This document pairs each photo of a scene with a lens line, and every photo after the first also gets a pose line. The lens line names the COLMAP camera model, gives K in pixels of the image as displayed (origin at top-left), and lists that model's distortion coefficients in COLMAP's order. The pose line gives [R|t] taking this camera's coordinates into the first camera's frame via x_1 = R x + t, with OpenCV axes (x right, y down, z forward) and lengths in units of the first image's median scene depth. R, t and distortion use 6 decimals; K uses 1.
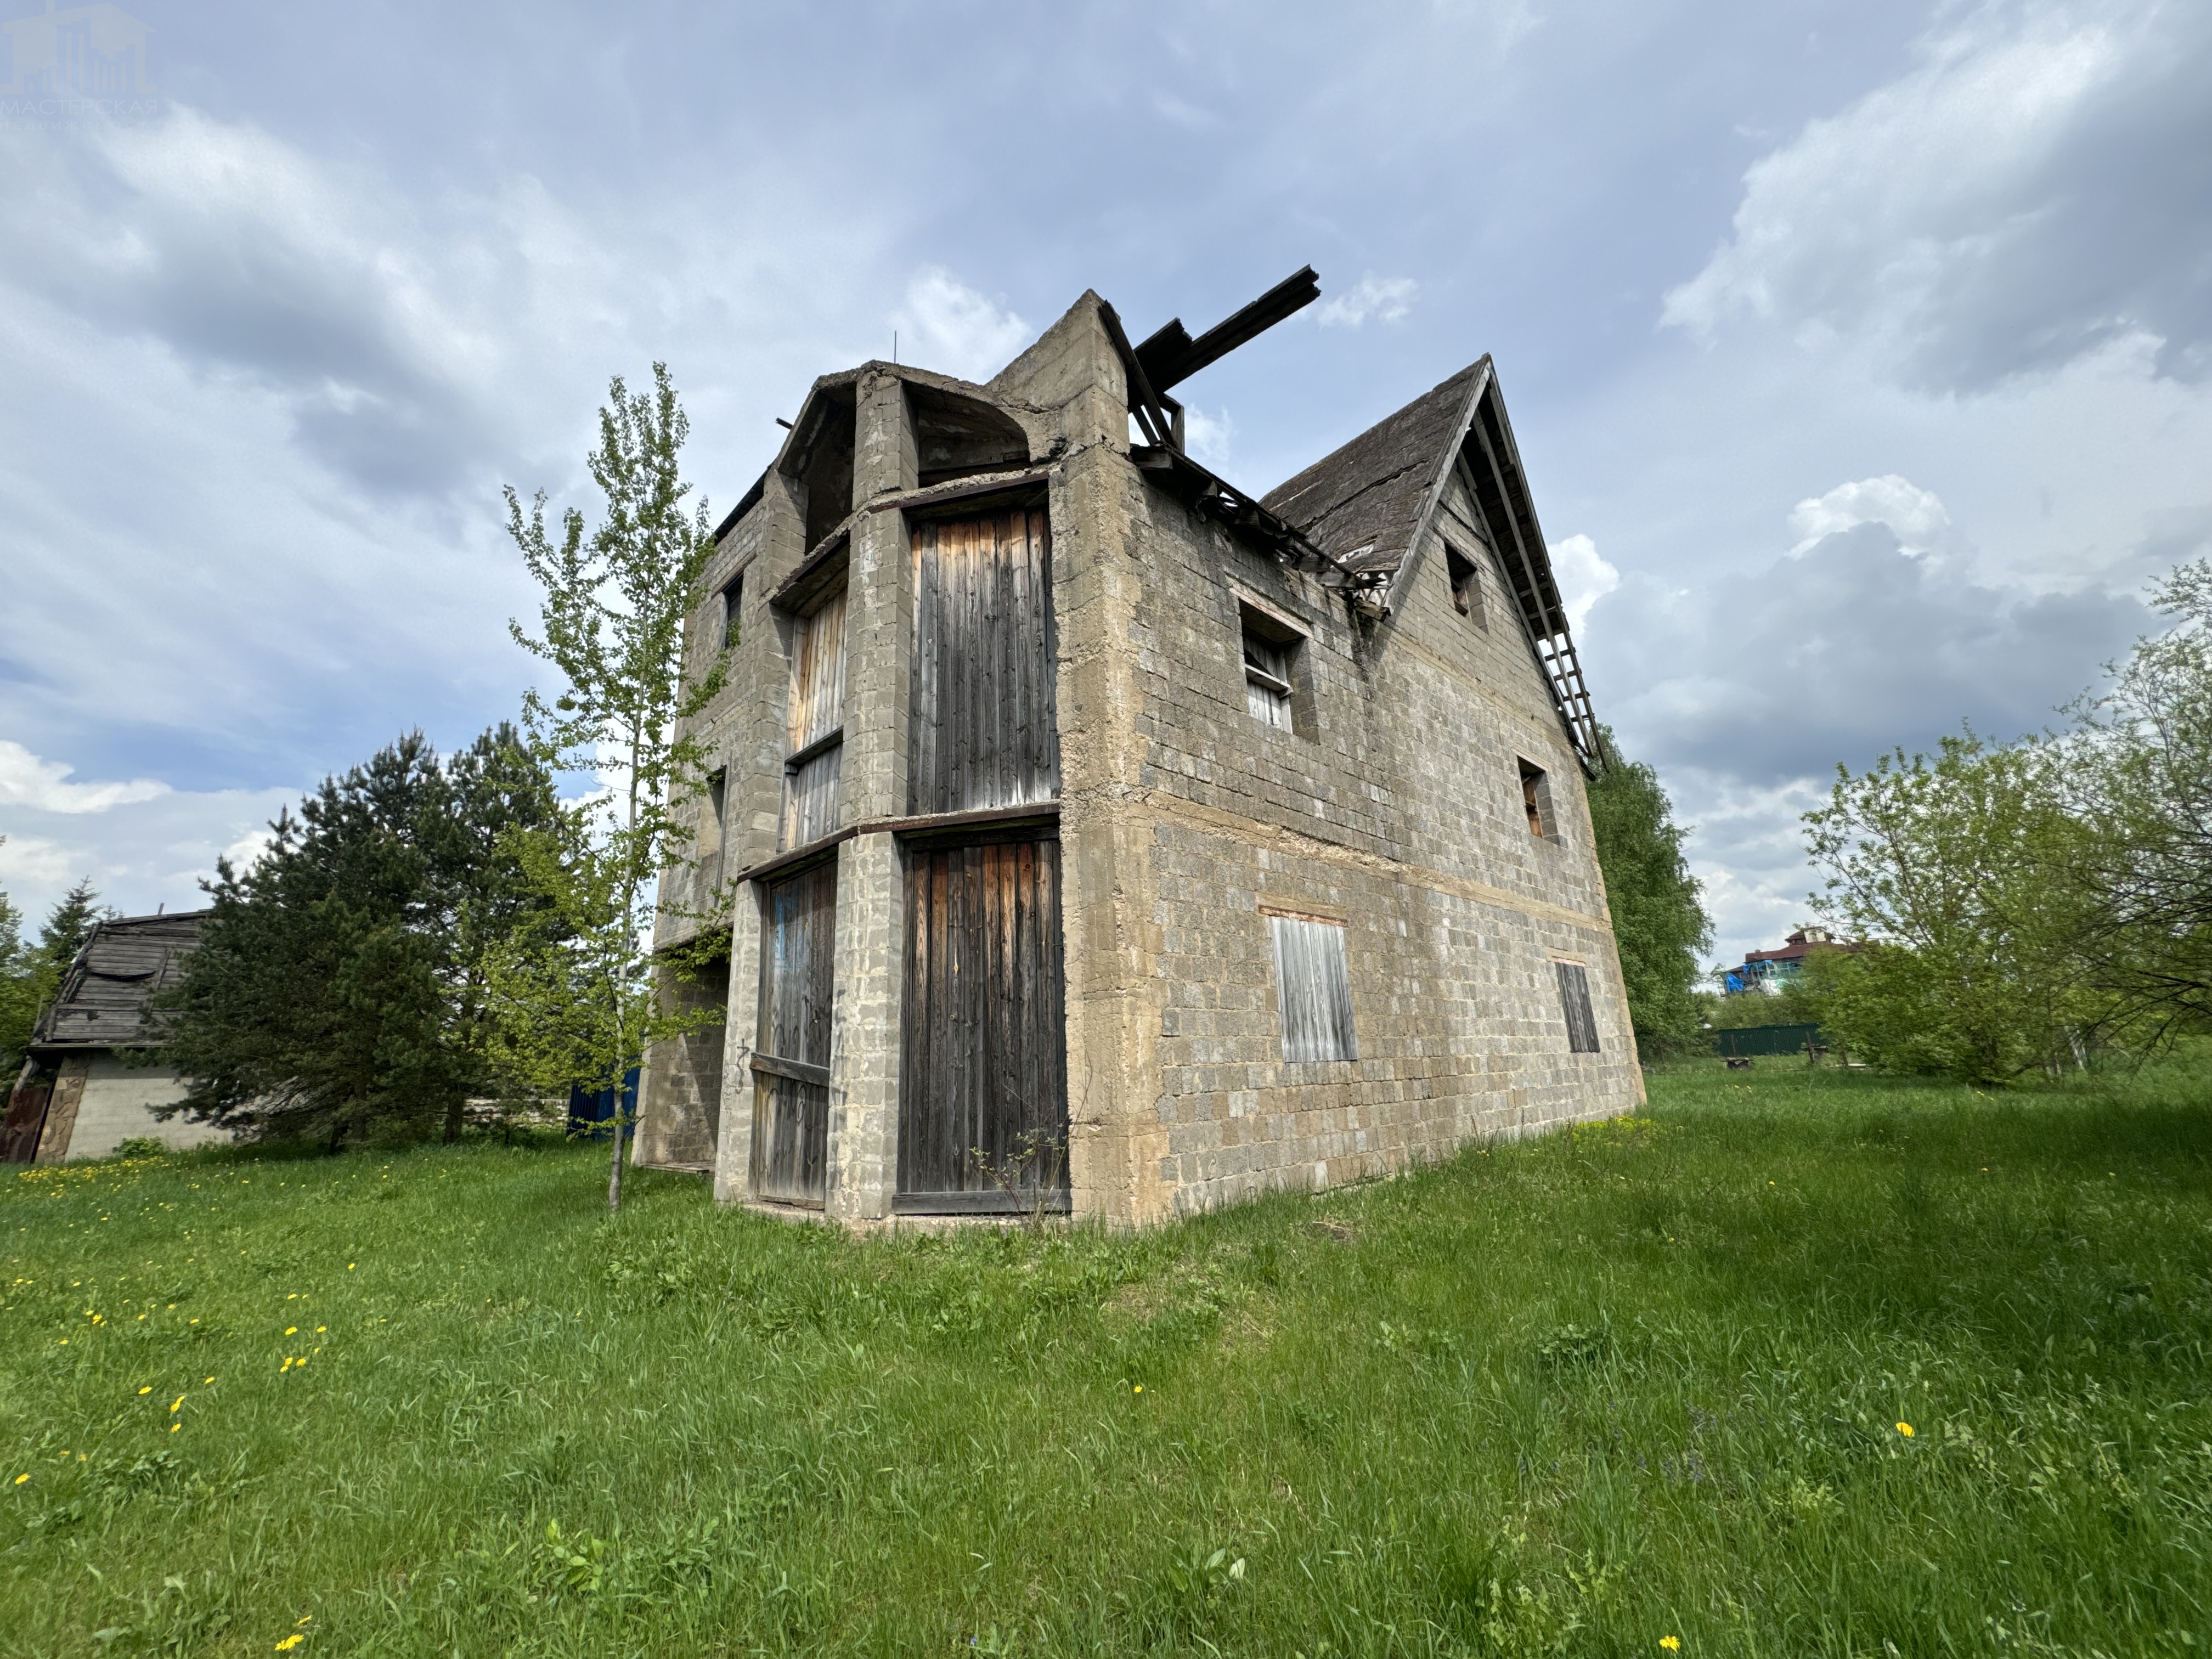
lens RADIAL K [[882.5, 0, 1103.8], [0, 882.5, 826.9], [0, 0, 1]] dist [-0.002696, 0.000626]
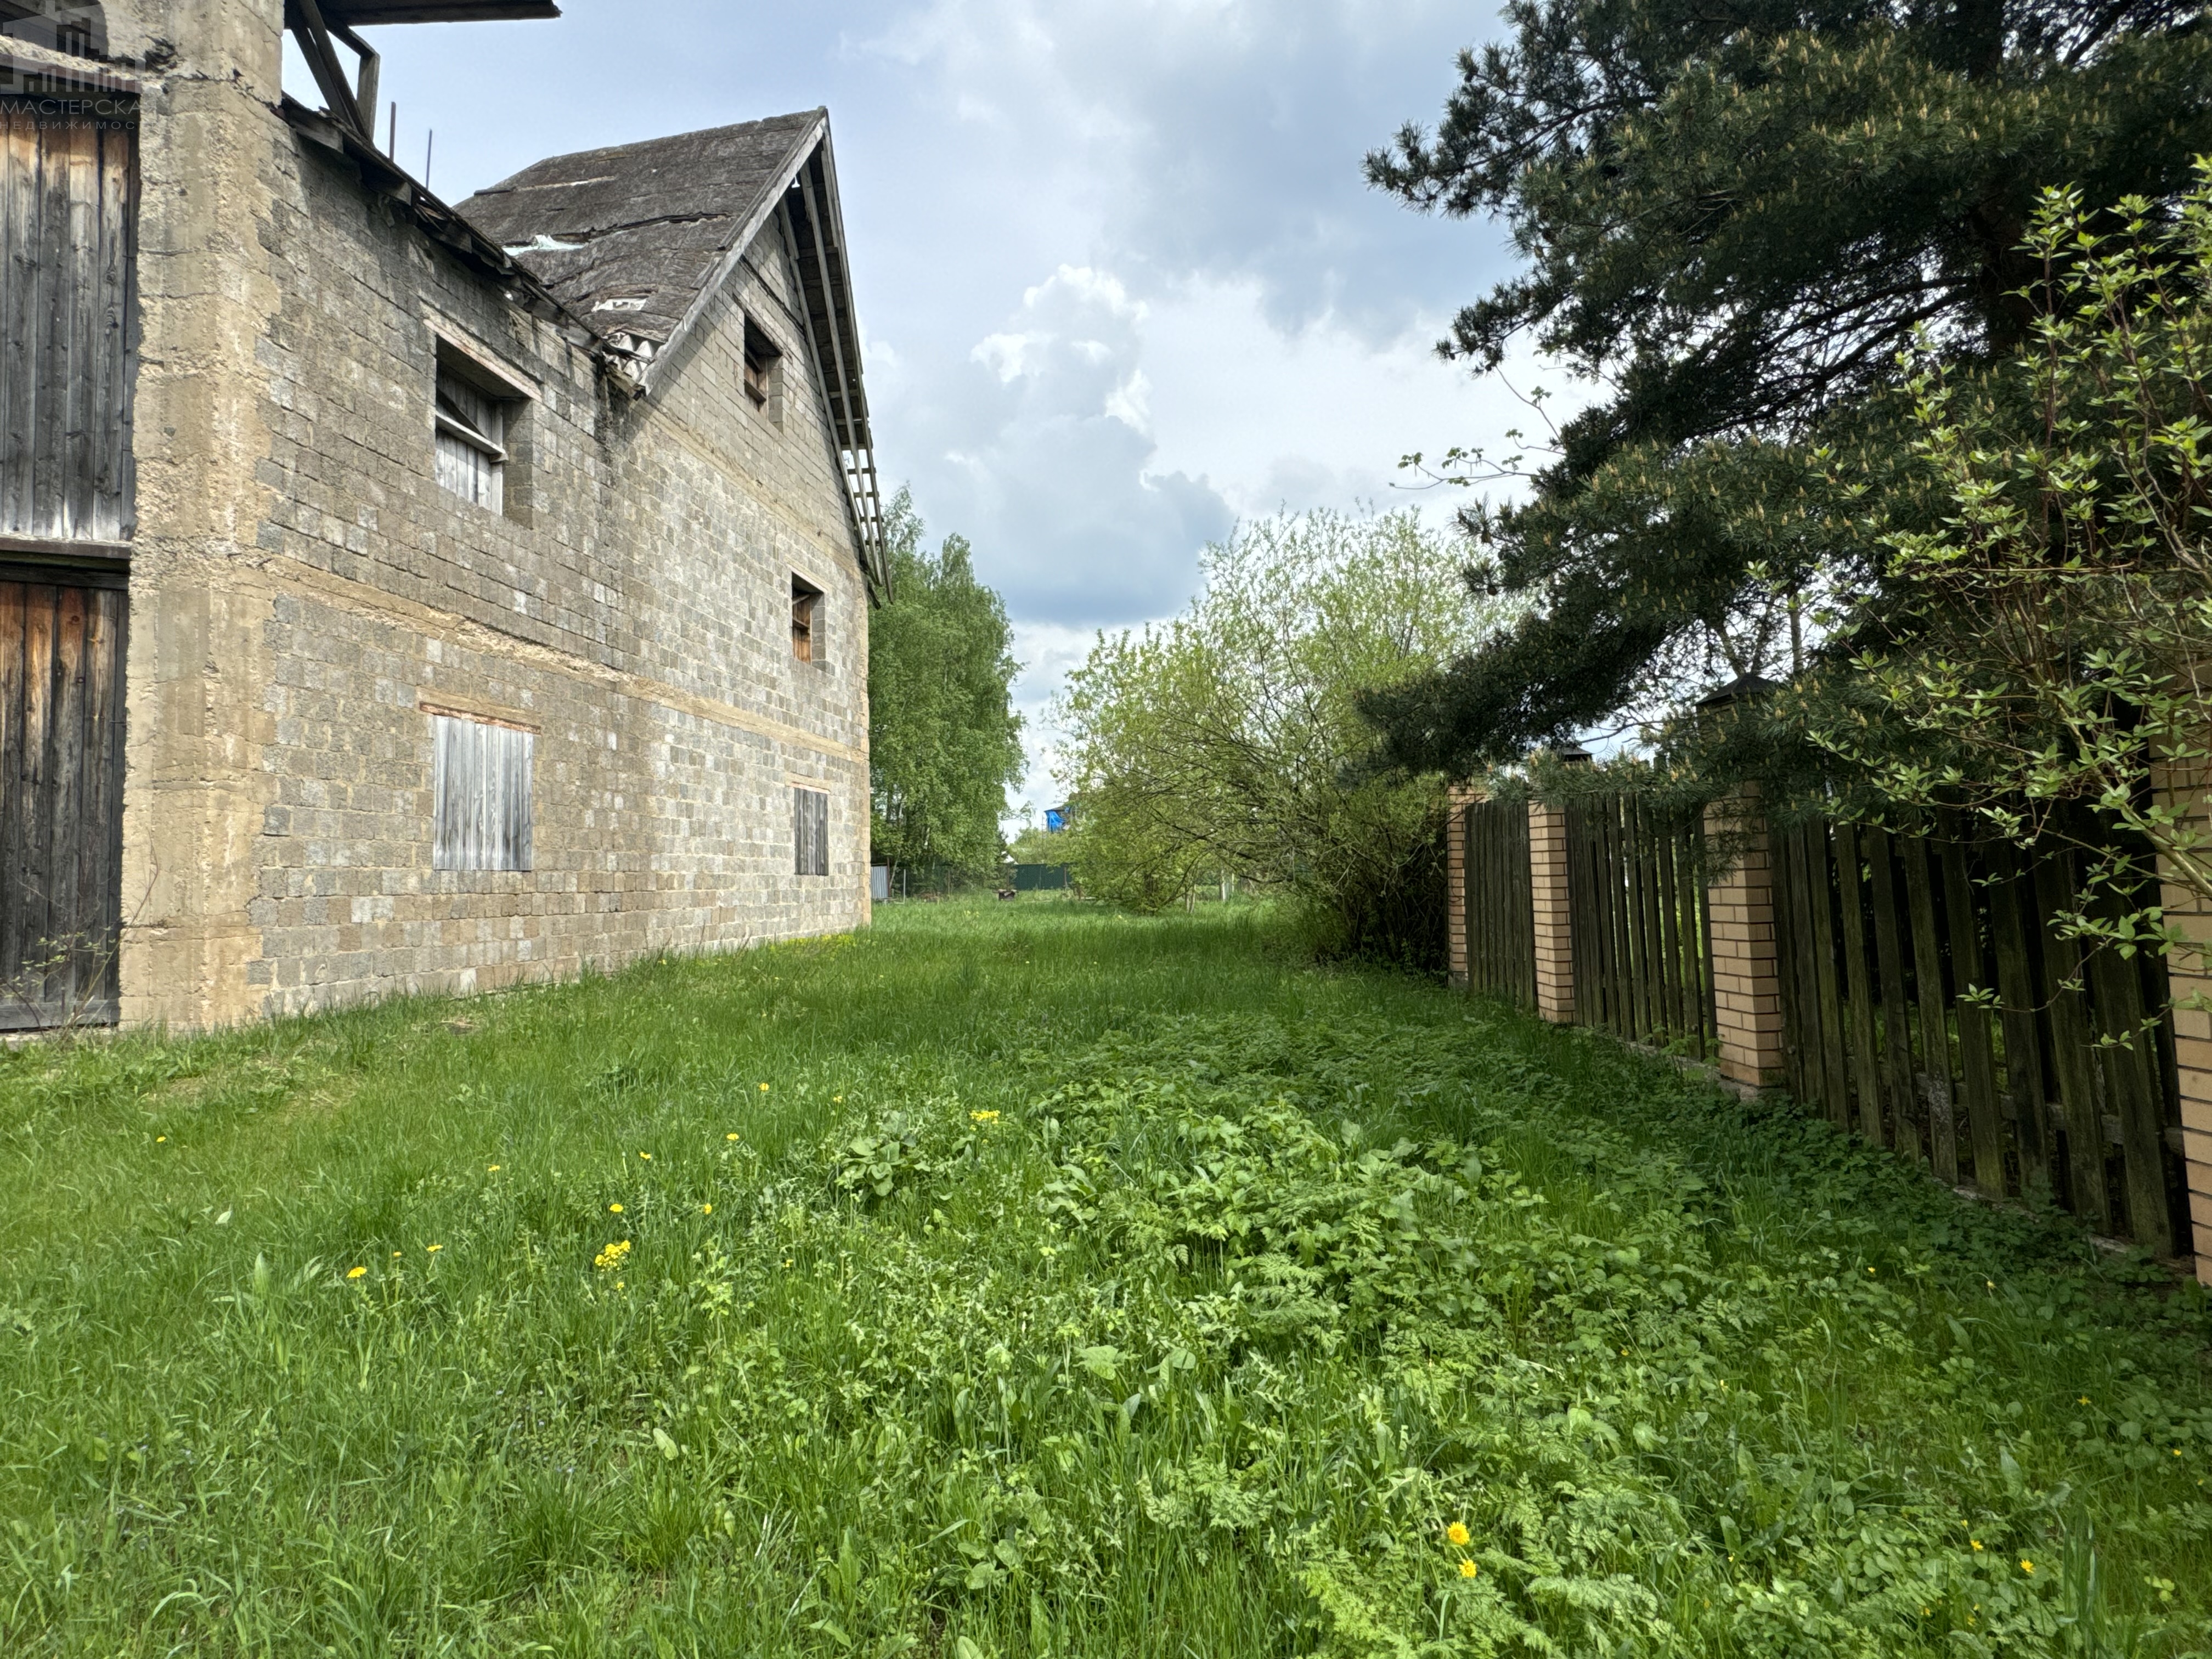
lens RADIAL K [[1105.9, 0, 1106.6], [0, 1105.9, 823.8], [0, 0, 1]] dist [-0.001650, 0.000197]
pose [[0.798192, 0.055961, 0.599798, 0.059897], [-0.173232, 0.974941, 0.139570, -0.065348], [-0.576957, -0.215308, 0.787885, -0.310684]]
